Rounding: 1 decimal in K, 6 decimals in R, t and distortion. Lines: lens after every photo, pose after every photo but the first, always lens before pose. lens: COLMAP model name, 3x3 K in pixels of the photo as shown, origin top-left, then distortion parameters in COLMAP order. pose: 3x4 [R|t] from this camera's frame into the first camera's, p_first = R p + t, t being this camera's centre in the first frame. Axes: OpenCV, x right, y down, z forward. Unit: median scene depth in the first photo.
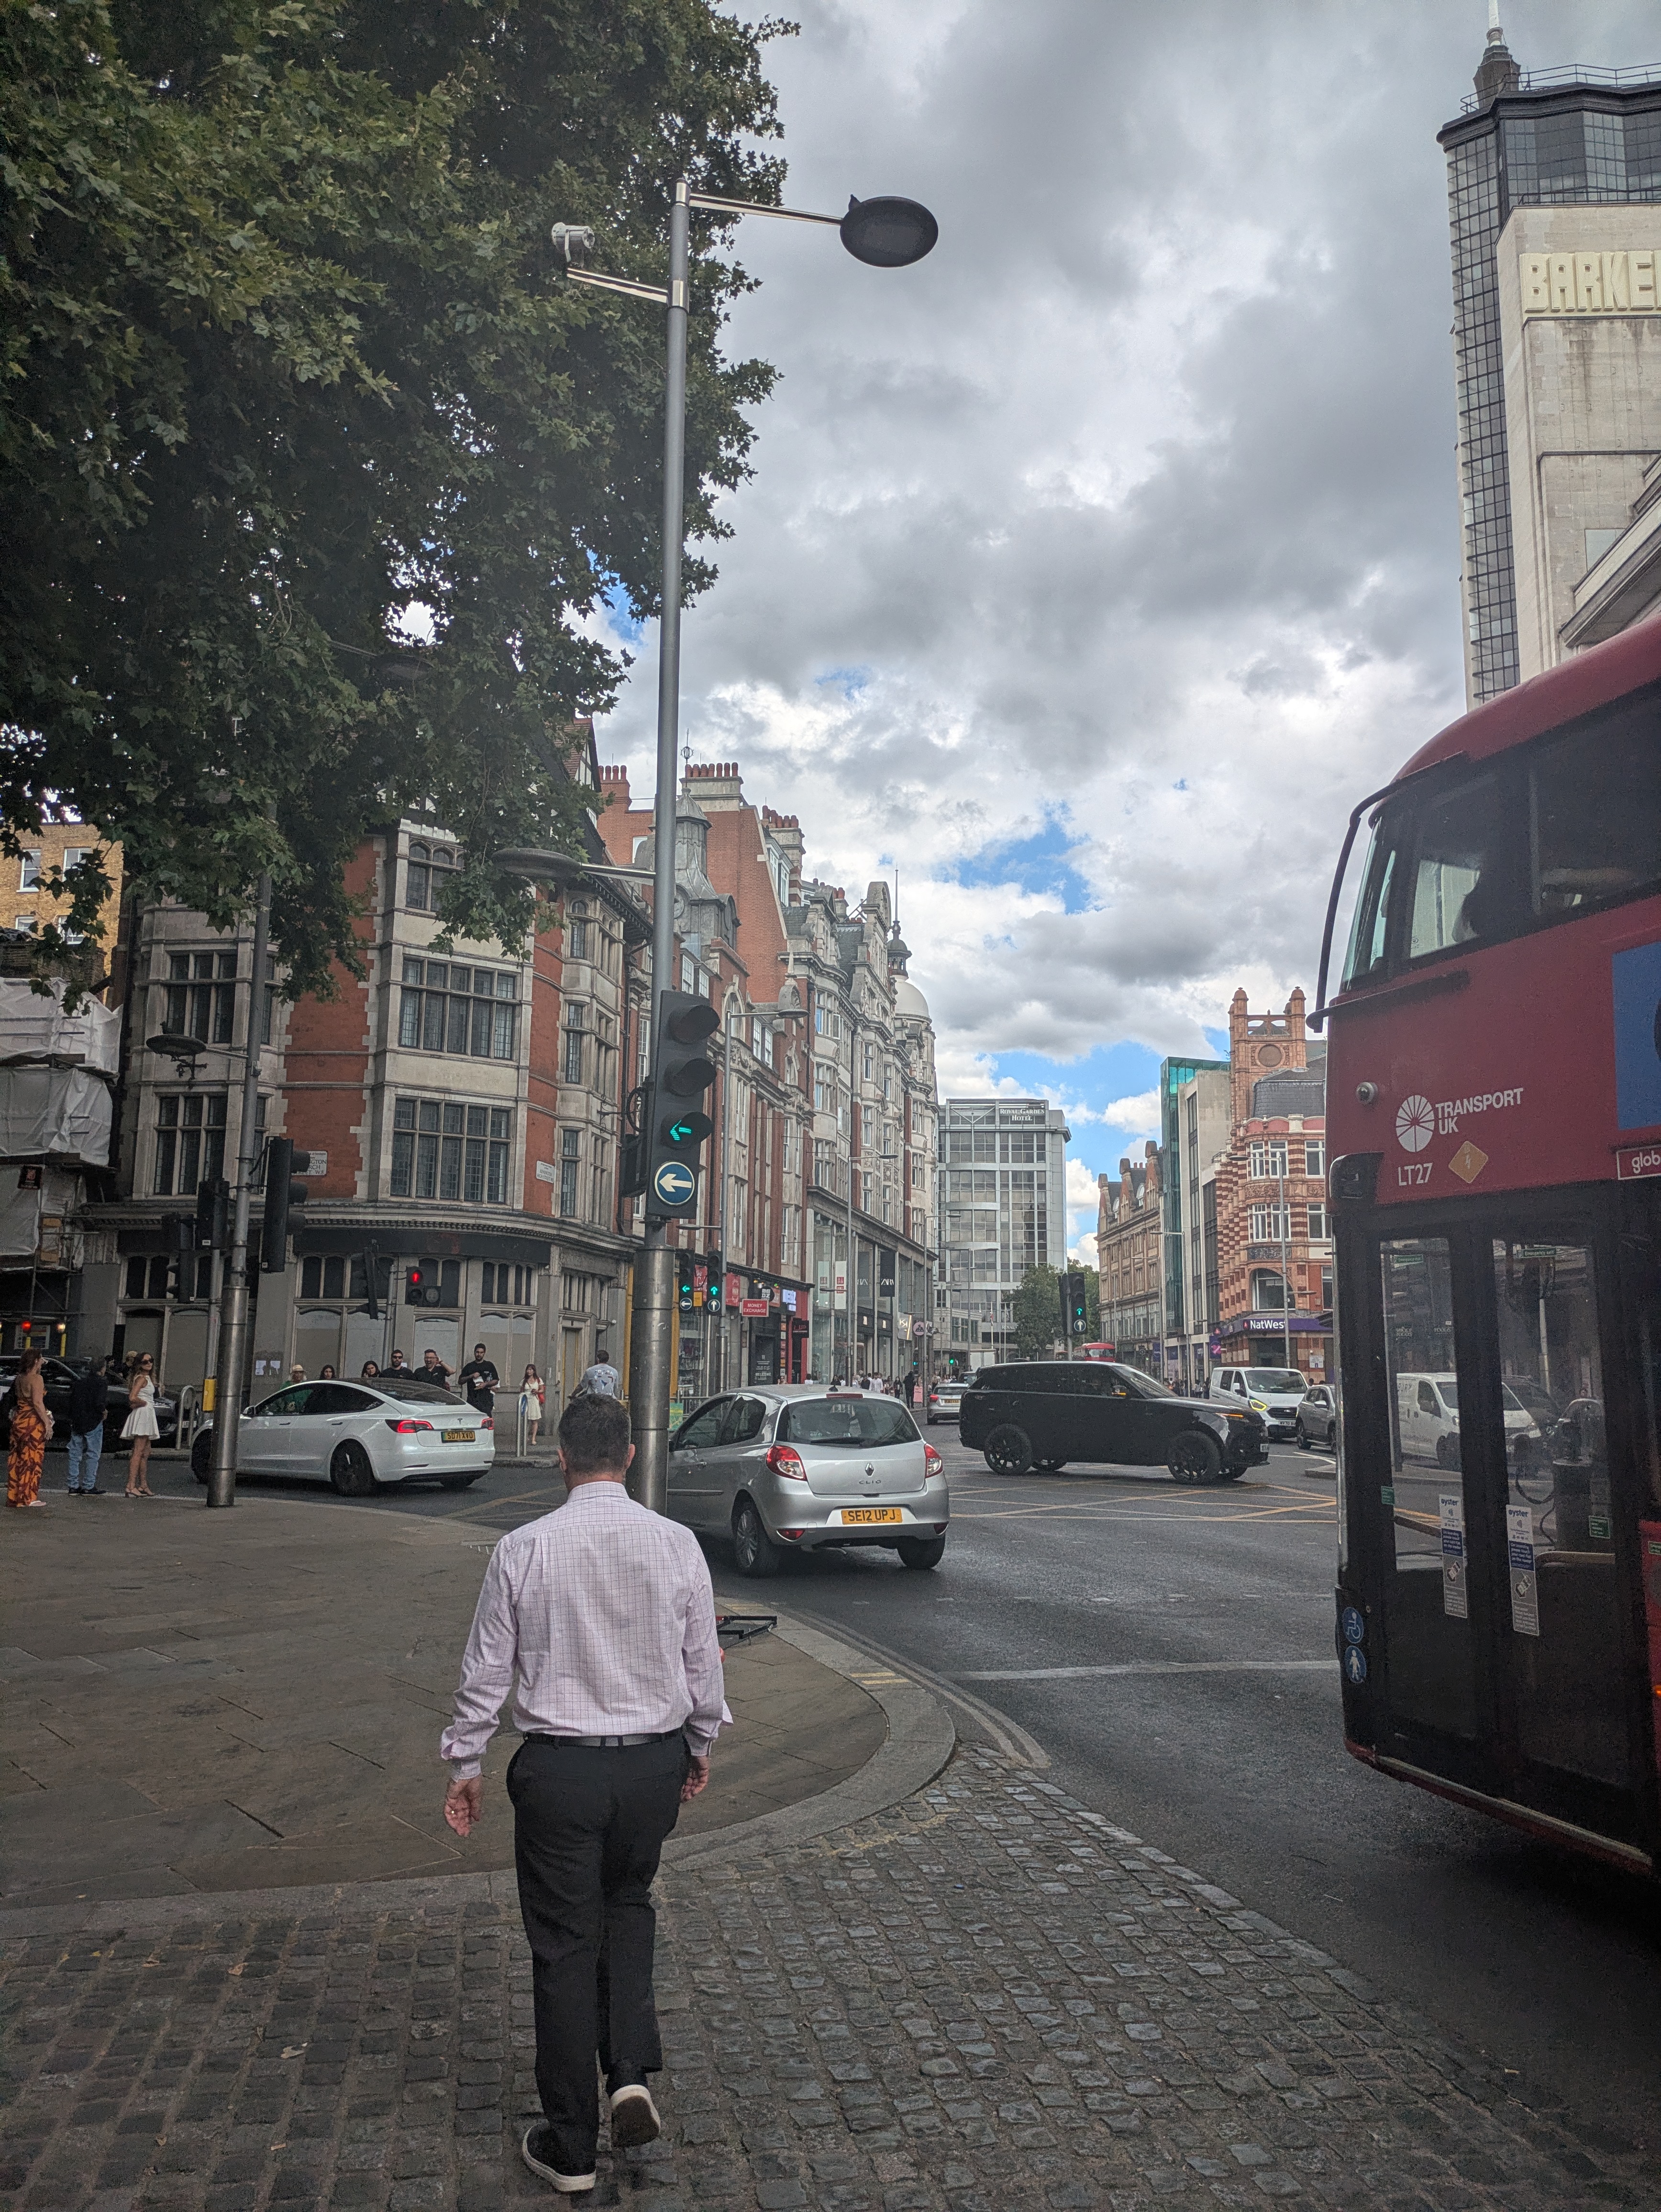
lens RADIAL K [[1752.6, 0, 845.1], [0, 1752.6, 1108.2], [0, 0, 1]] dist [0.014840, -0.009058]
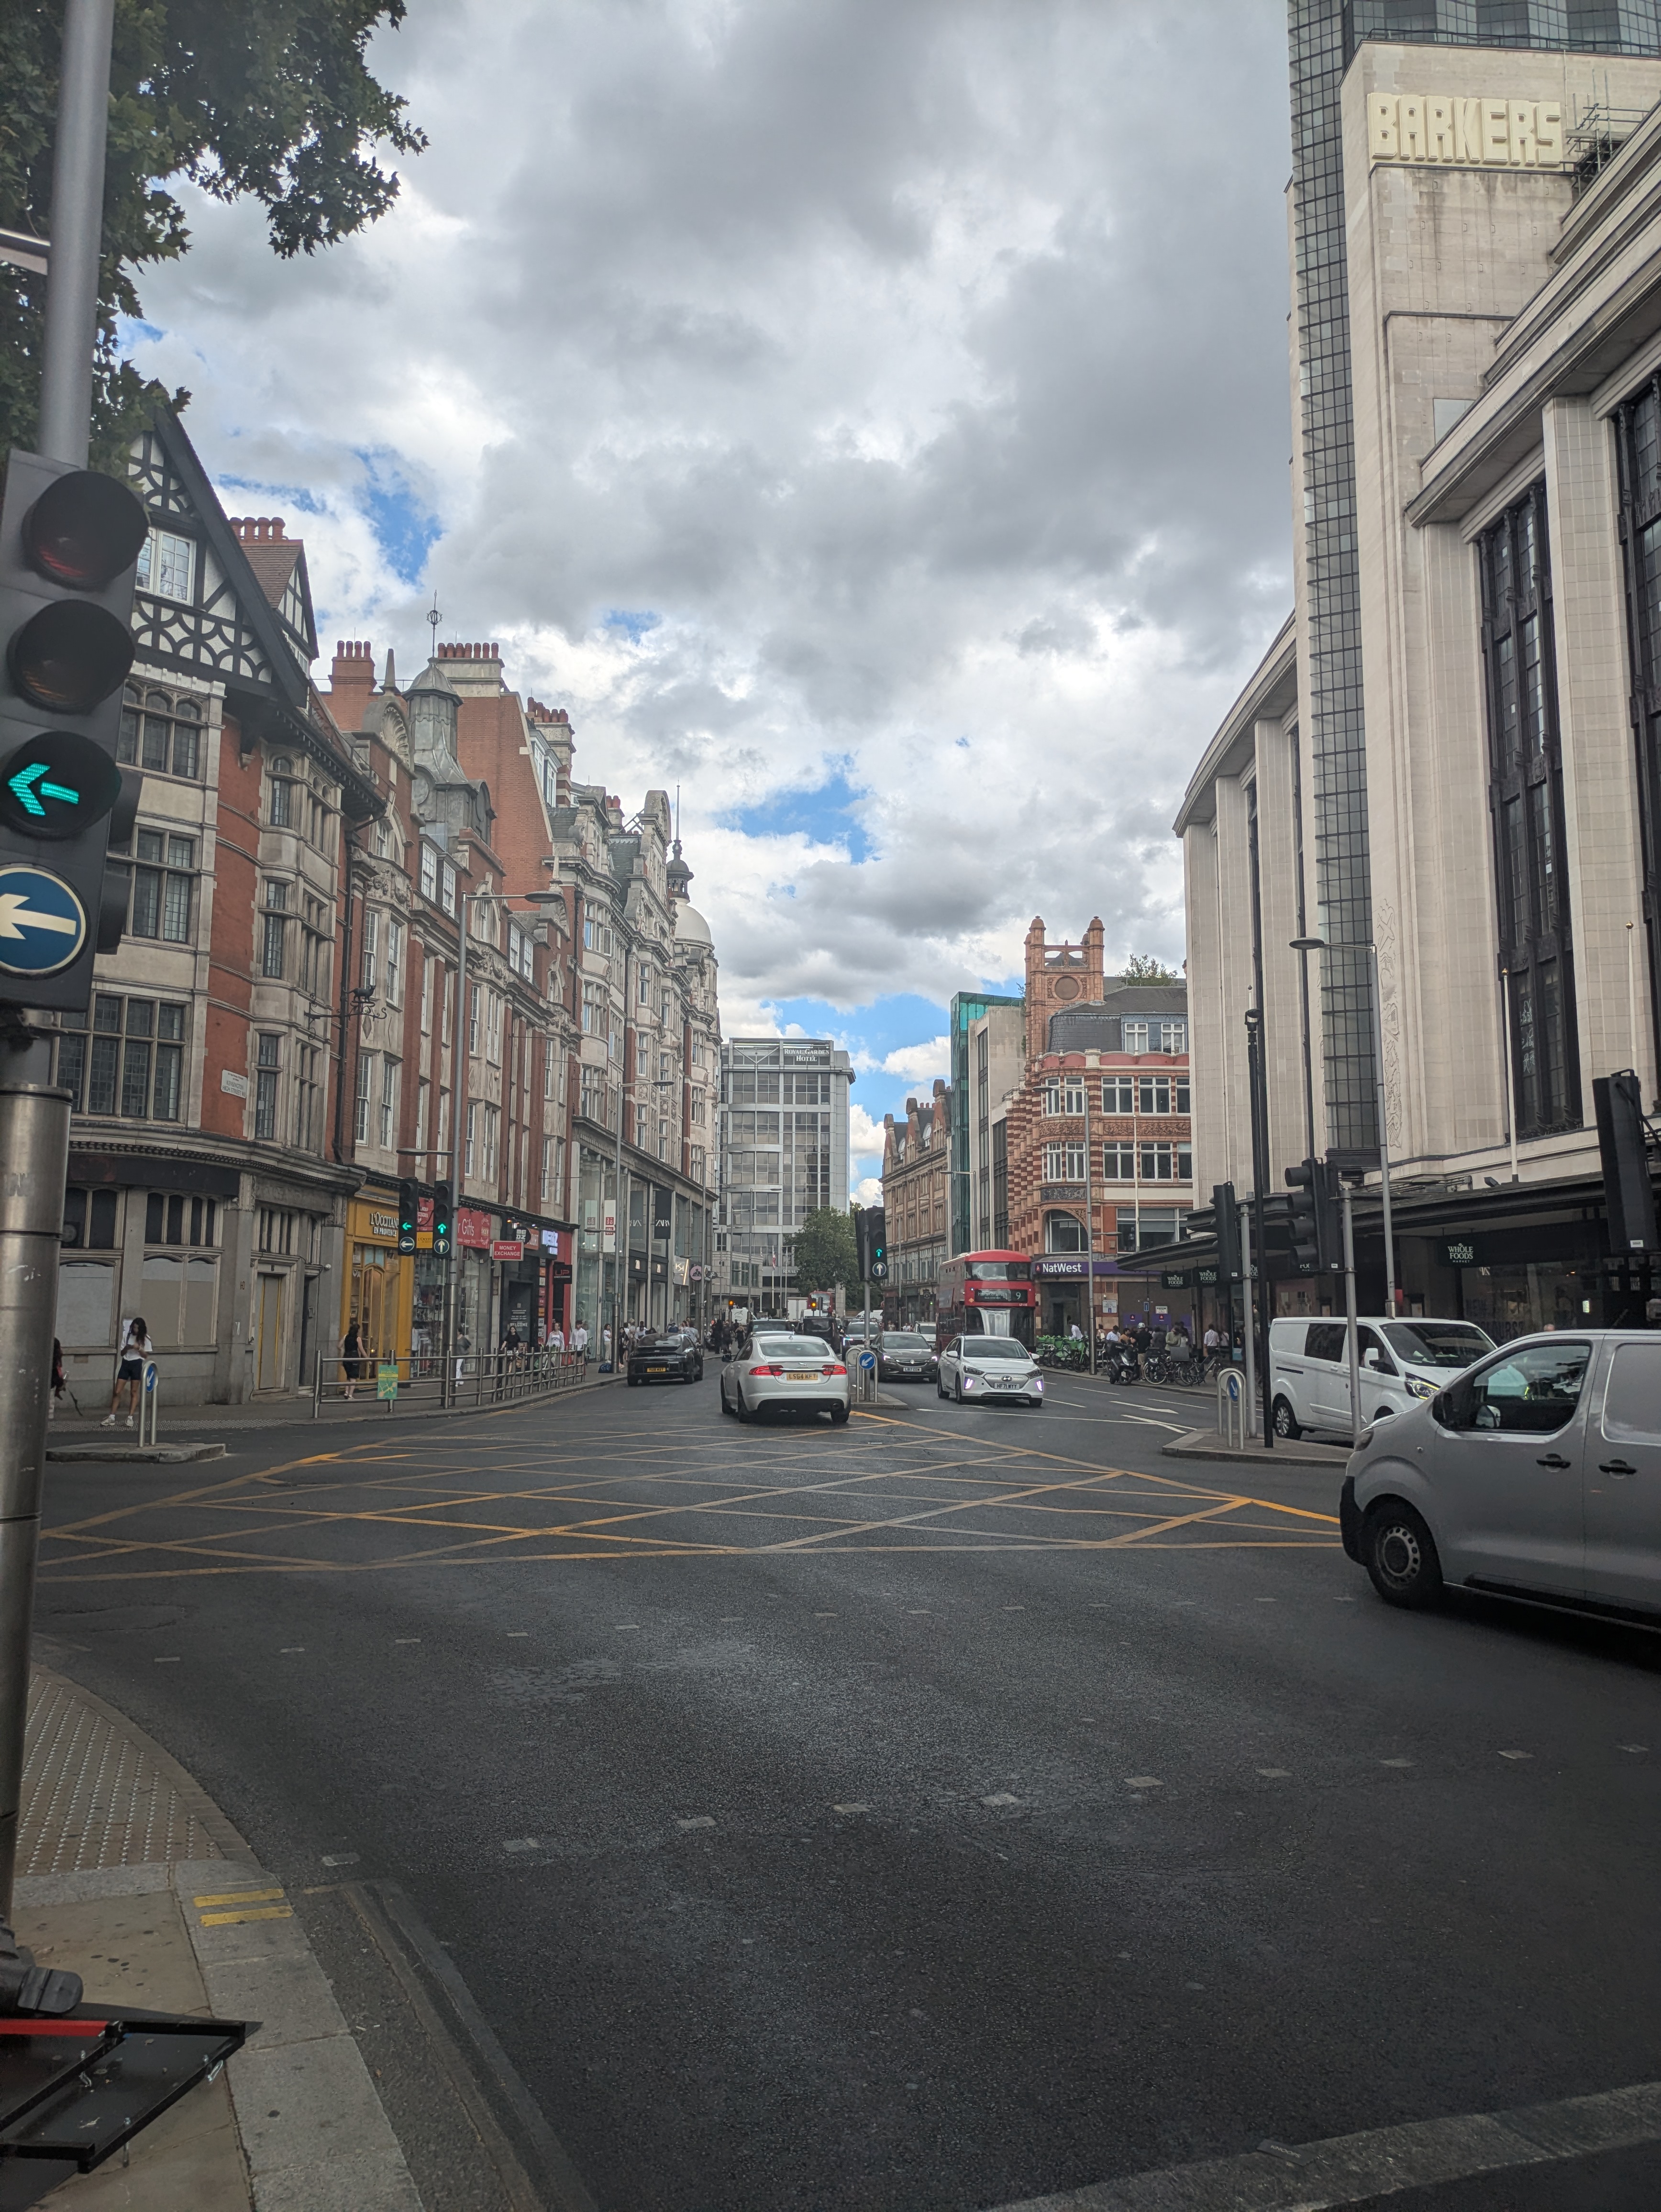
lens RADIAL K [[1752.6, 0, 845.1], [0, 1752.6, 1108.2], [0, 0, 1]] dist [0.014840, -0.009058]
pose [[0.992317, 0.009173, 0.123383, 0.007133], [-0.013070, 0.999440, 0.030816, 0.012181], [-0.123031, -0.032192, 0.991881, 0.100028]]
